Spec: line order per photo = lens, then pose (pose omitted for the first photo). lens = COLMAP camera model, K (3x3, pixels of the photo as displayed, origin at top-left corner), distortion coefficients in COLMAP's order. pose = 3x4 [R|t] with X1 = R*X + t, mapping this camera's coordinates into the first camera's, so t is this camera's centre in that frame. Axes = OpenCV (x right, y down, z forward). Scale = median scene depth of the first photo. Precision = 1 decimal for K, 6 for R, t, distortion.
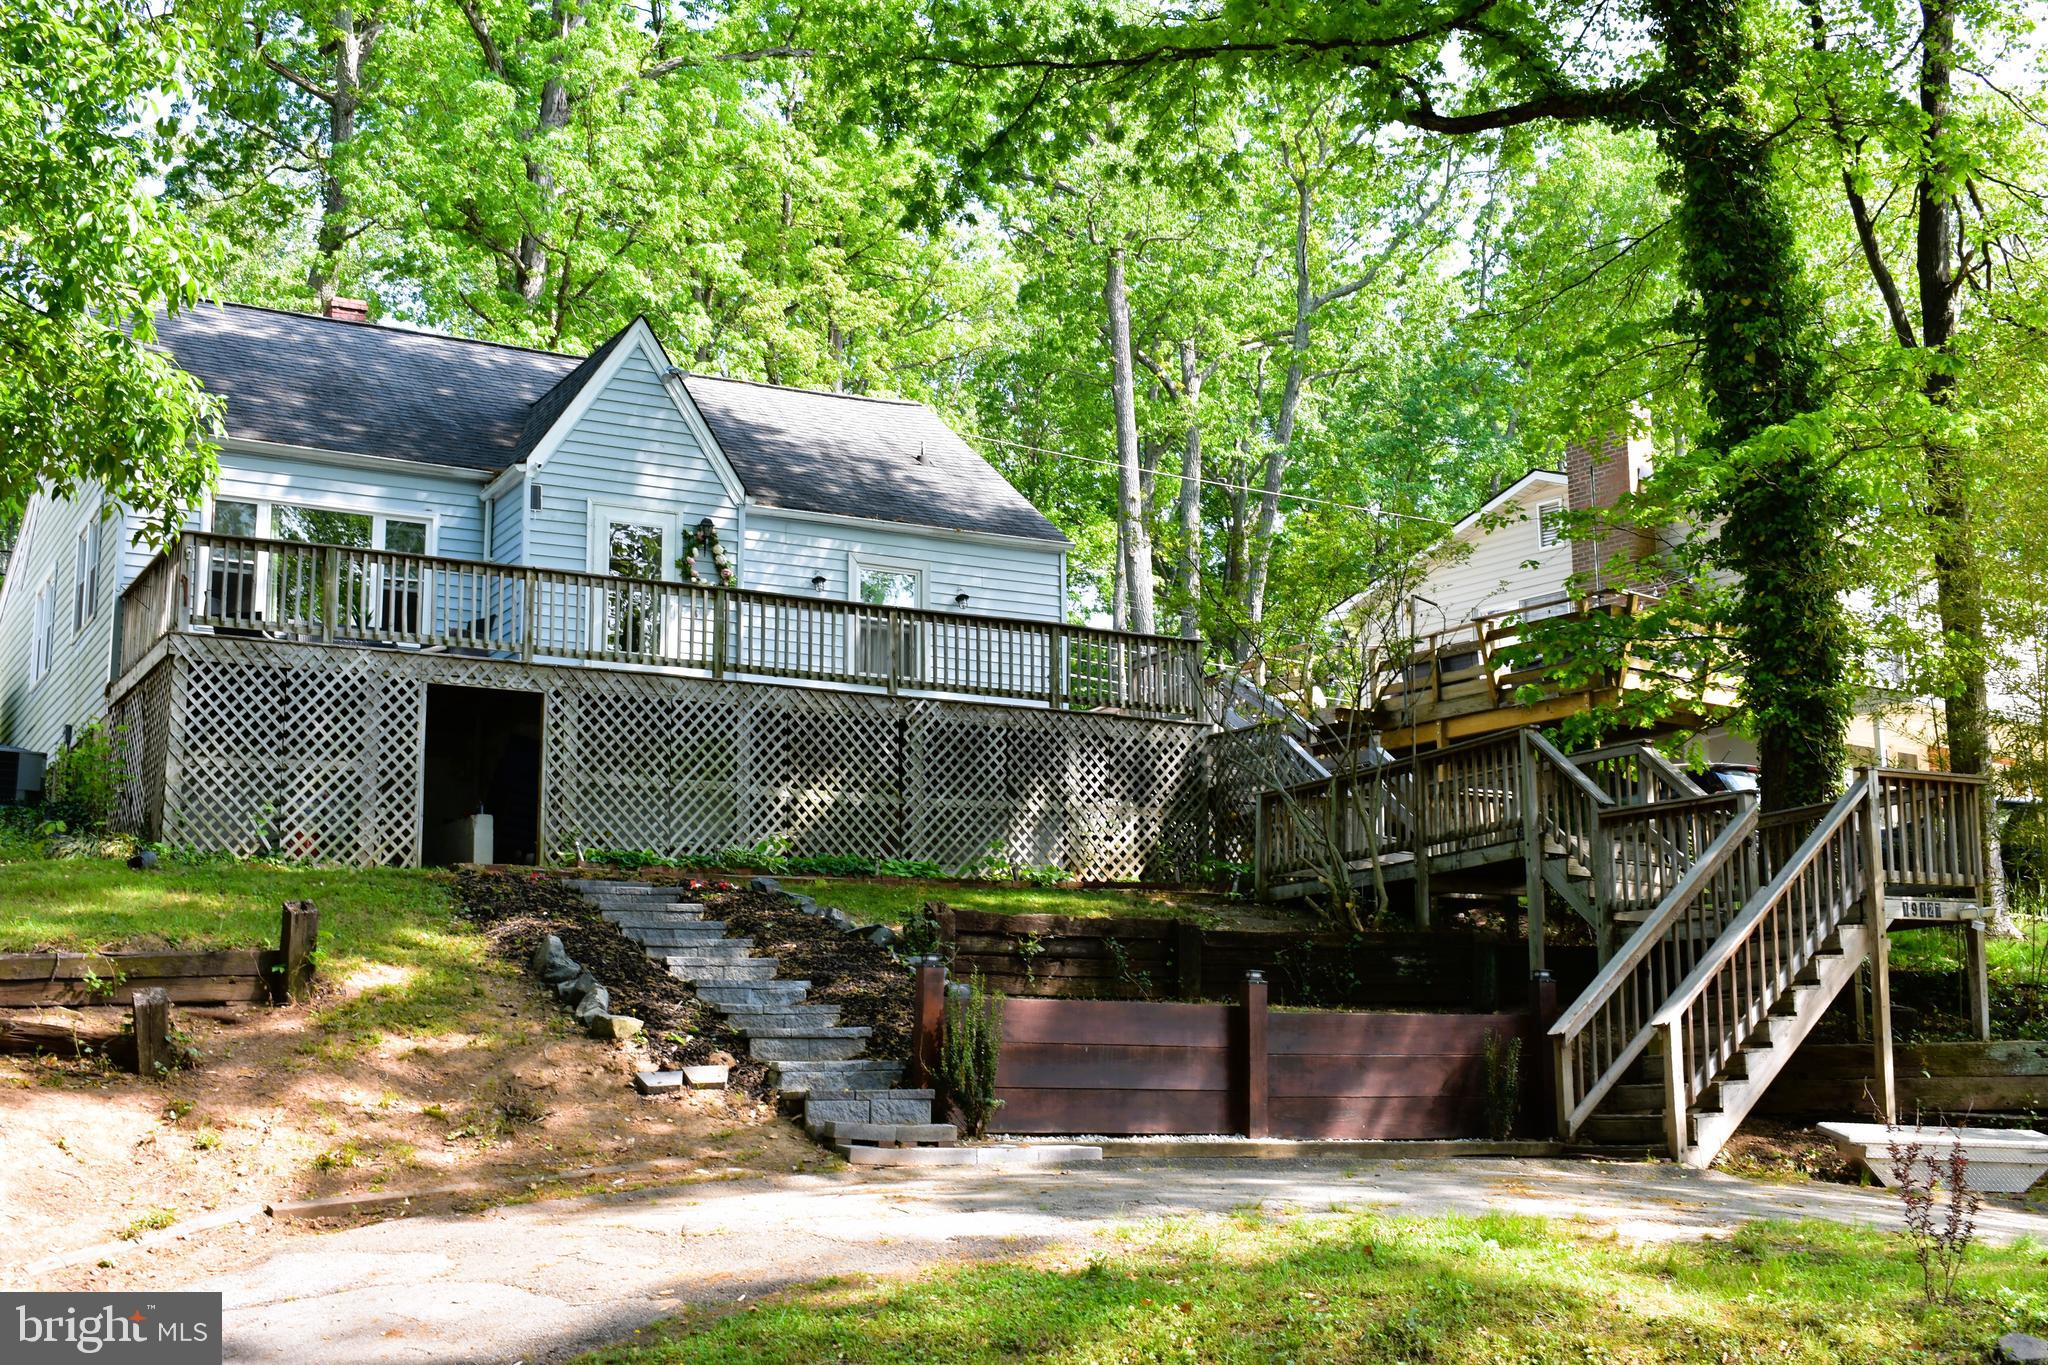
lens RADIAL K [[2462.9, 0, 1013.1], [0, 2462.9, 682.8], [0, 0, 1]] dist [-0.043147, -0.020907]
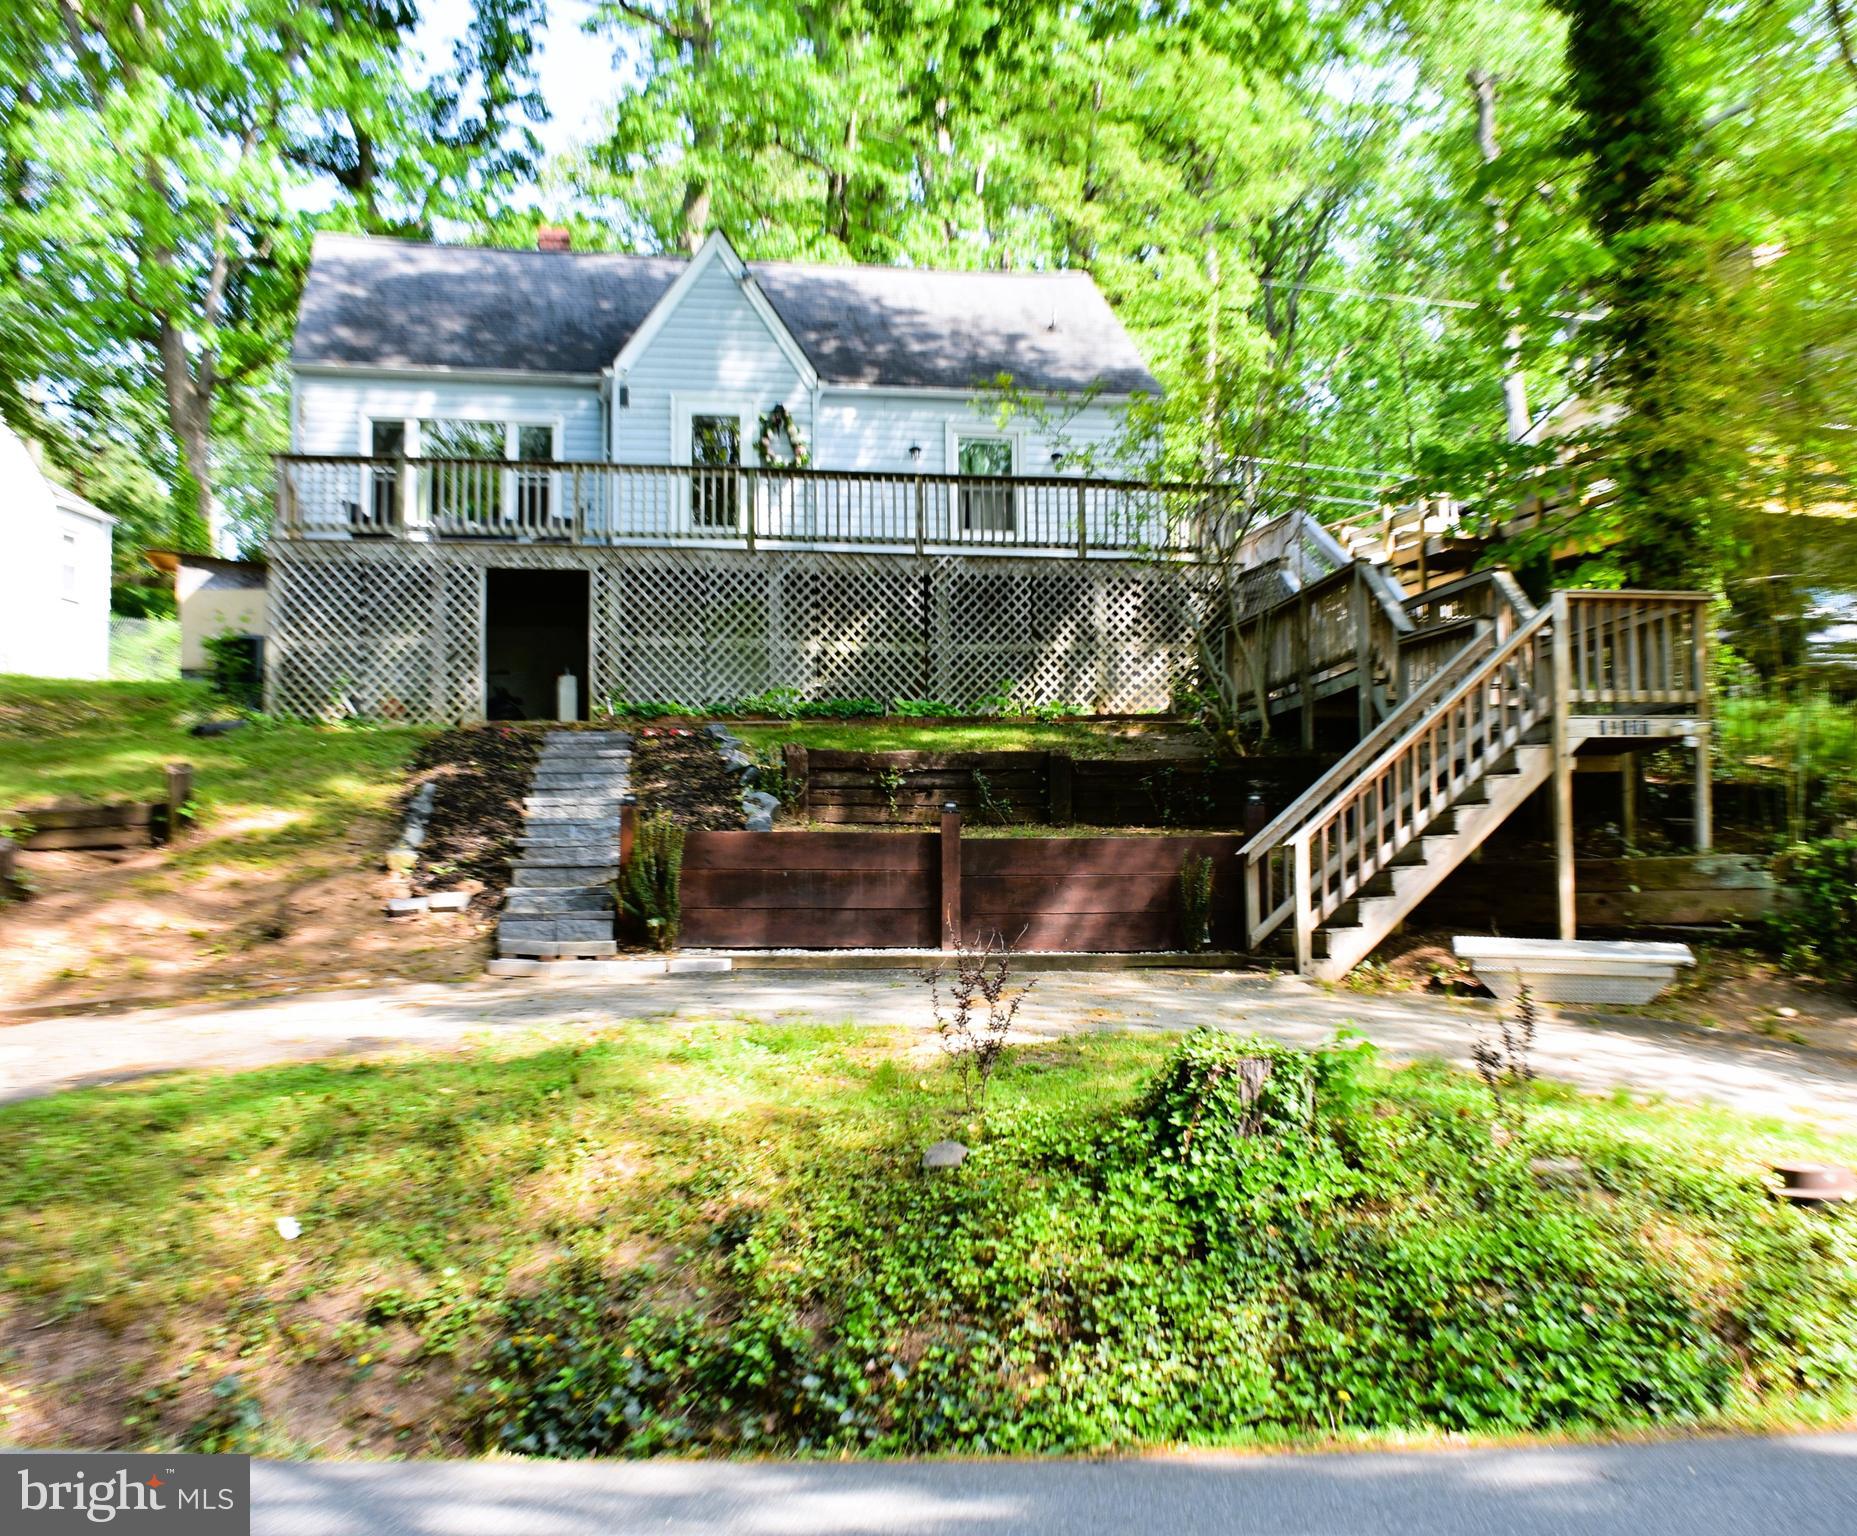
lens RADIAL K [[2265.9, 0, 982.8], [0, 2265.9, 764.4], [0, 0, 1]] dist [-0.061779, -0.031442]
pose [[0.958231, -0.026217, -0.284792, 0.277163], [0.056443, 0.993540, 0.098450, 0.000781], [0.280371, -0.110412, 0.953520, 0.024167]]
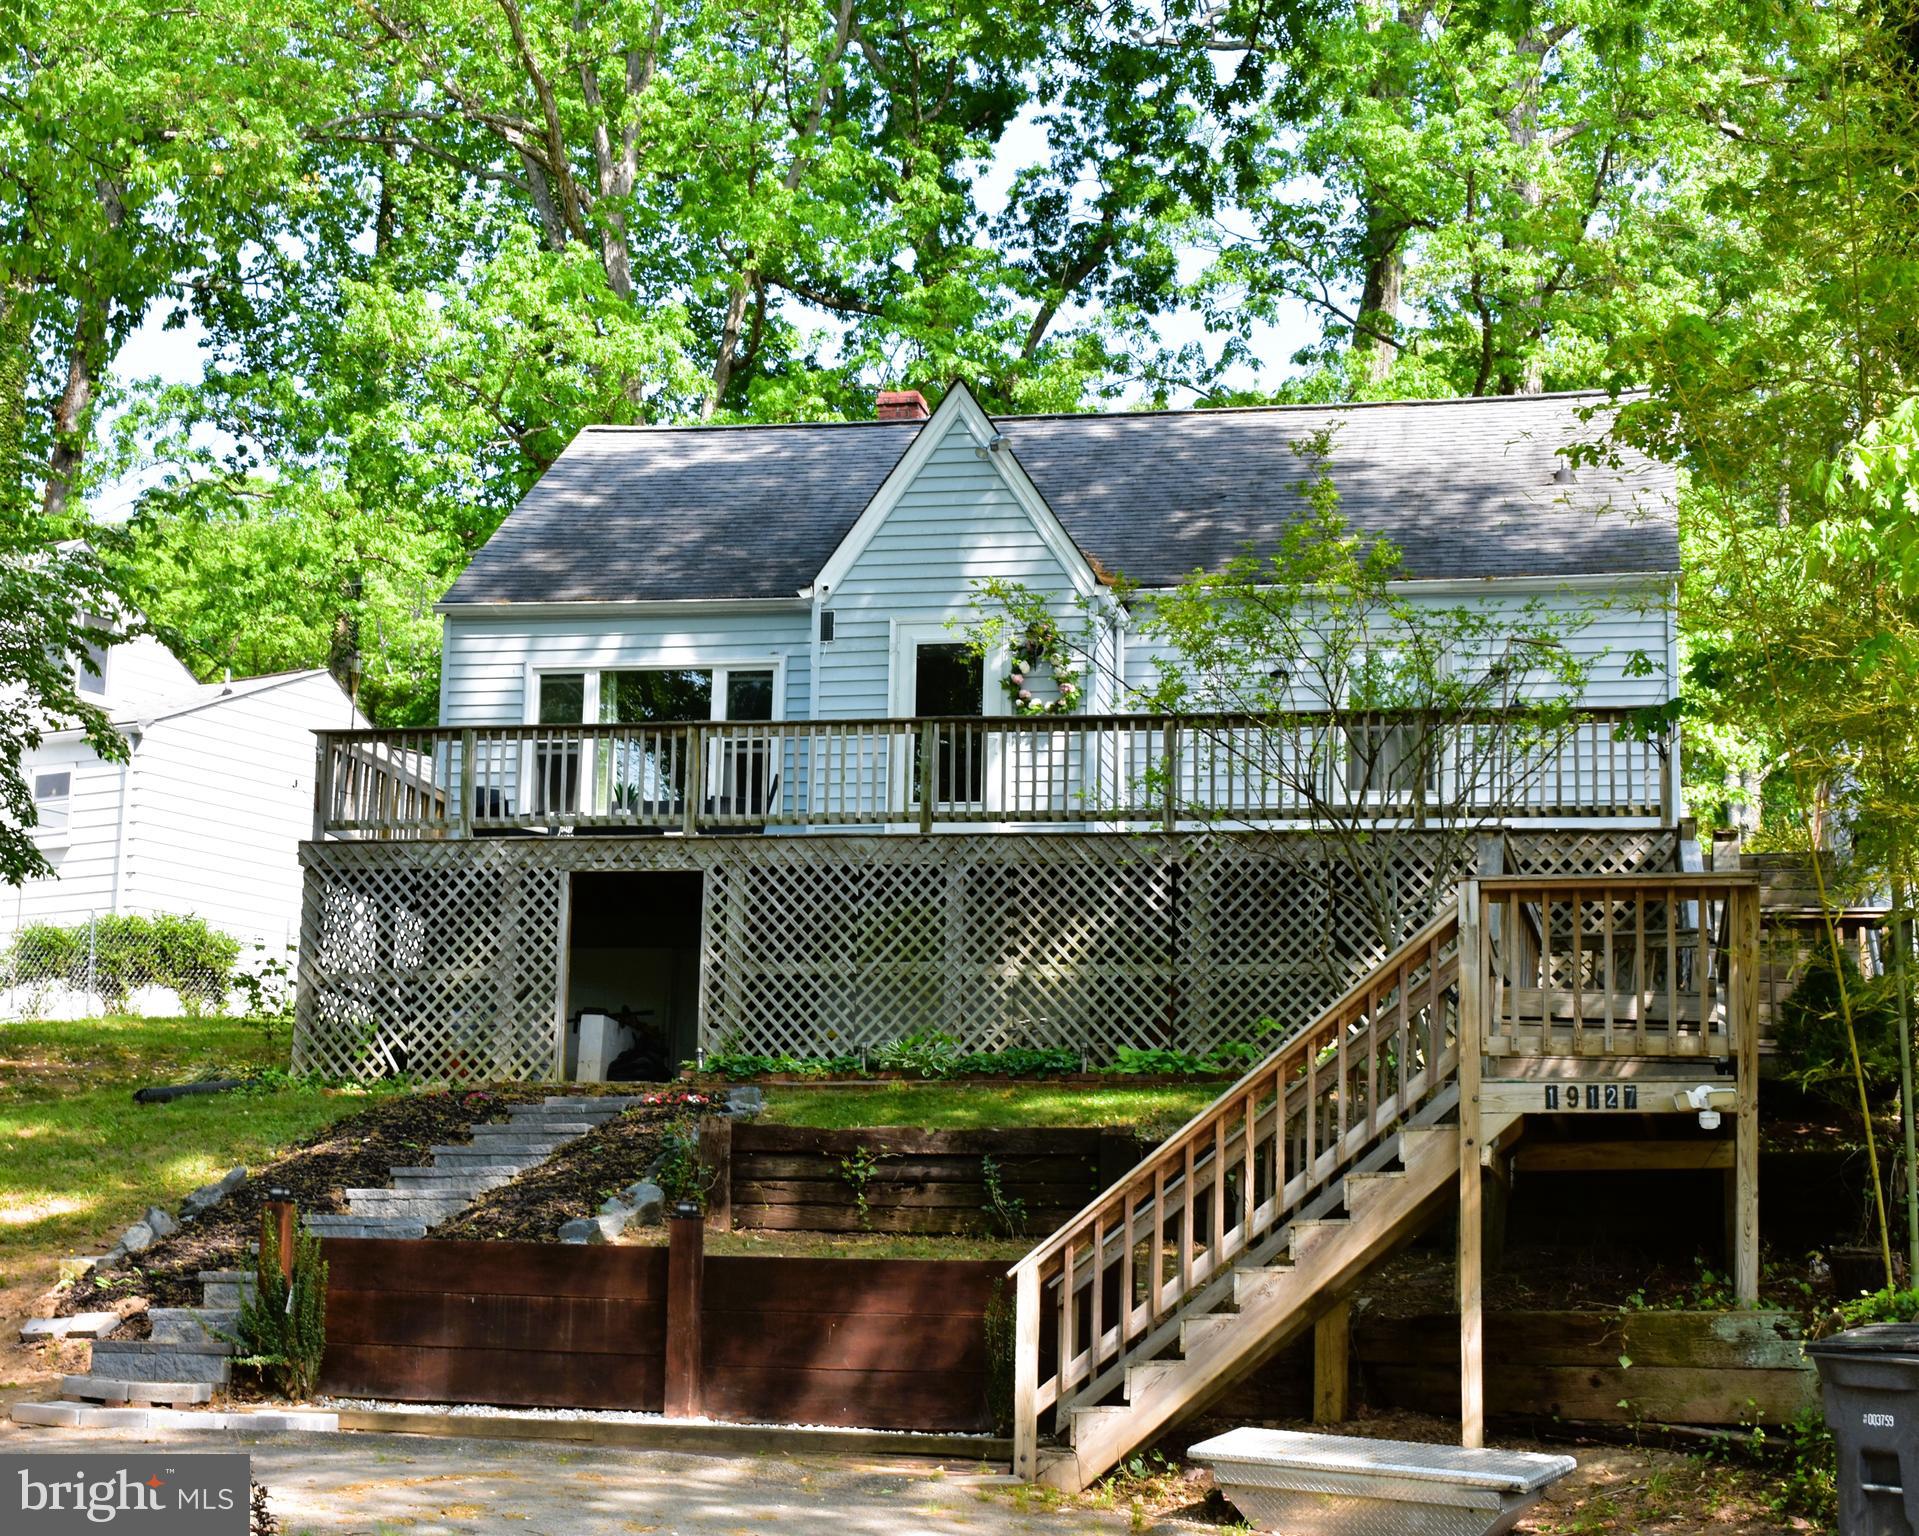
lens RADIAL K [[3359.3, 0, 803.3], [0, 3359.3, 769.5], [0, 0, 1]] dist [-0.030146, 0.133216]
pose [[0.734271, -0.093995, -0.672317, 0.584833], [0.088952, 0.995151, -0.041981, 0.020059], [0.673003, -0.028978, 0.739072, 0.169941]]
